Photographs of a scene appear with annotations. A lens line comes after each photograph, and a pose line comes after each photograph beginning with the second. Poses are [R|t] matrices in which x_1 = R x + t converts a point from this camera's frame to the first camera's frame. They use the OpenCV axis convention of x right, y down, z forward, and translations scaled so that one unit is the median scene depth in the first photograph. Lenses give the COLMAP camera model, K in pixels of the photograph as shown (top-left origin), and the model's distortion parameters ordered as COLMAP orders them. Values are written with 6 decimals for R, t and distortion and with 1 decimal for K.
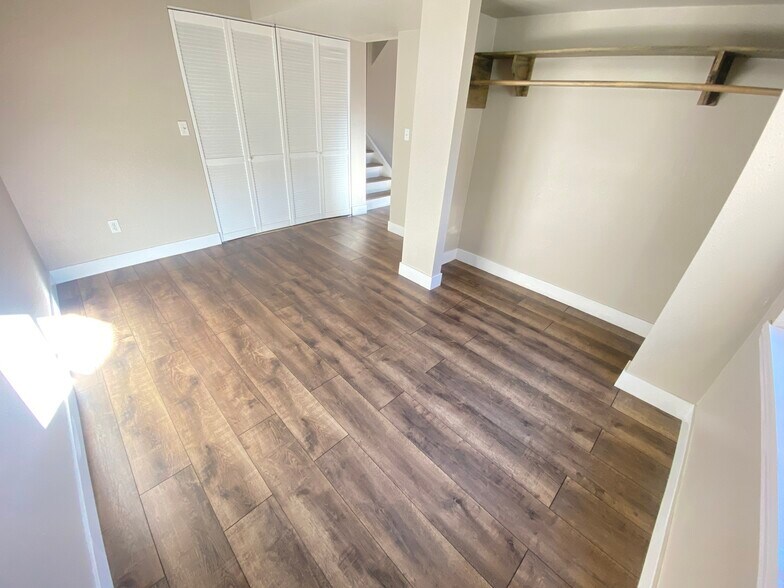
lens RADIAL K [[319.6, 0, 391.1], [0, 319.6, 291.5], [0, 0, 1]] dist [0.007206, -0.002036]
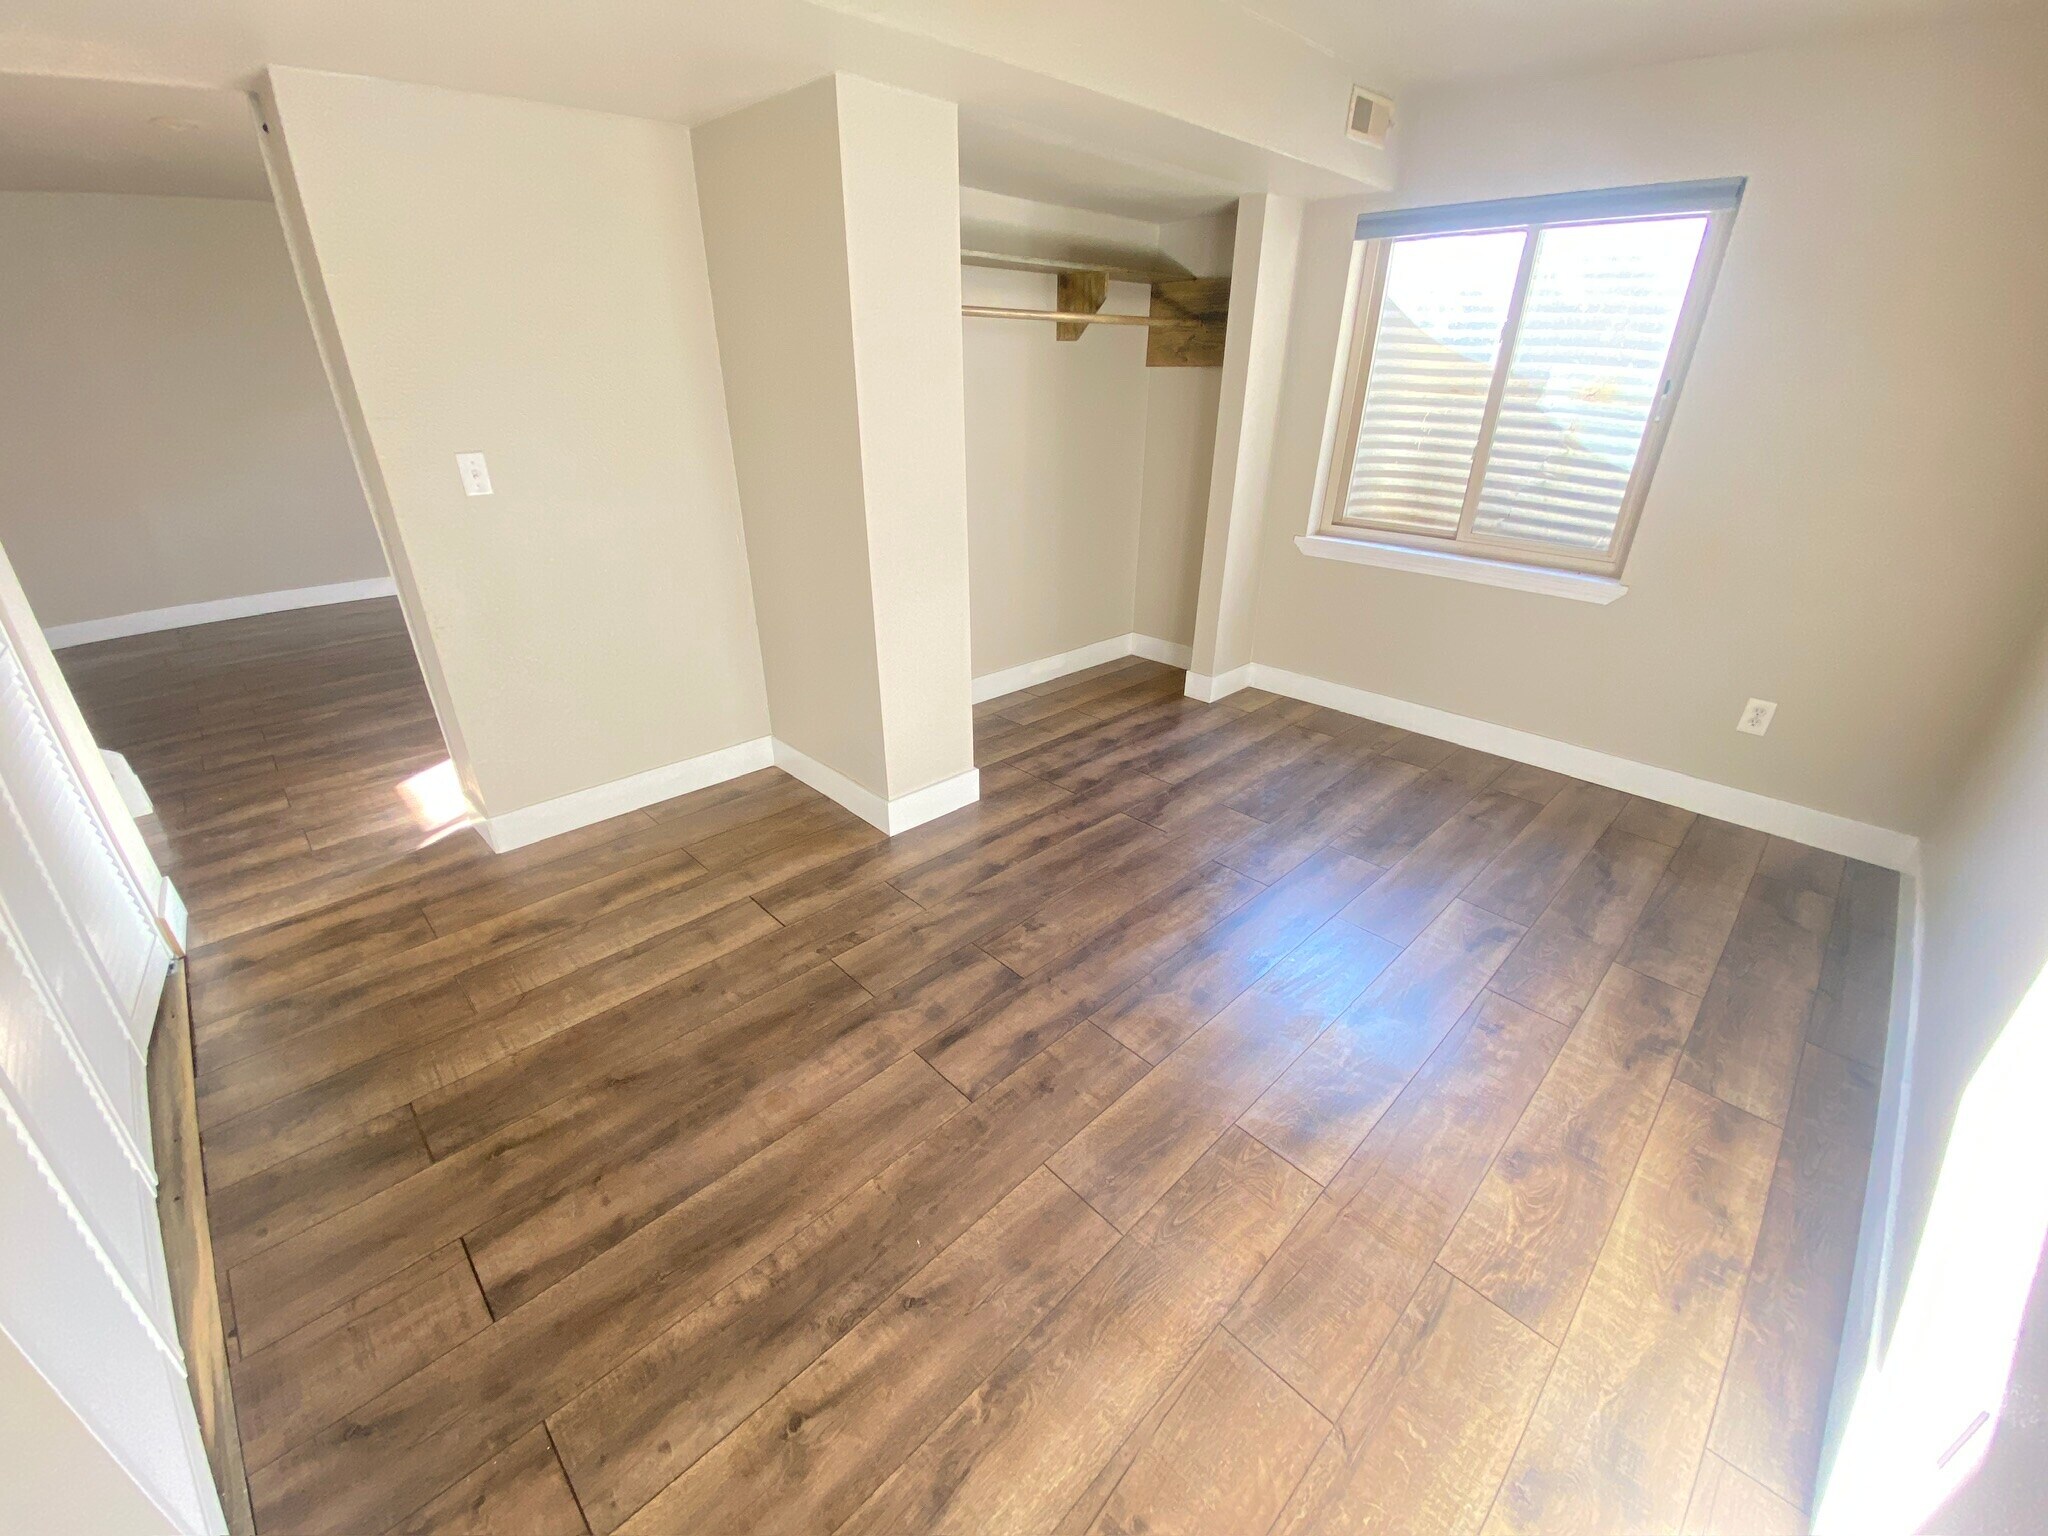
lens RADIAL K [[834.8, 0, 1035.1], [0, 834.8, 752.7], [0, 0, 1]] dist [0.007206, -0.002036]
pose [[-0.004953, -0.465599, 0.884982, -0.905073], [0.502200, 0.764138, 0.404832, -0.511061], [-0.864737, 0.446443, 0.230038, 0.787640]]
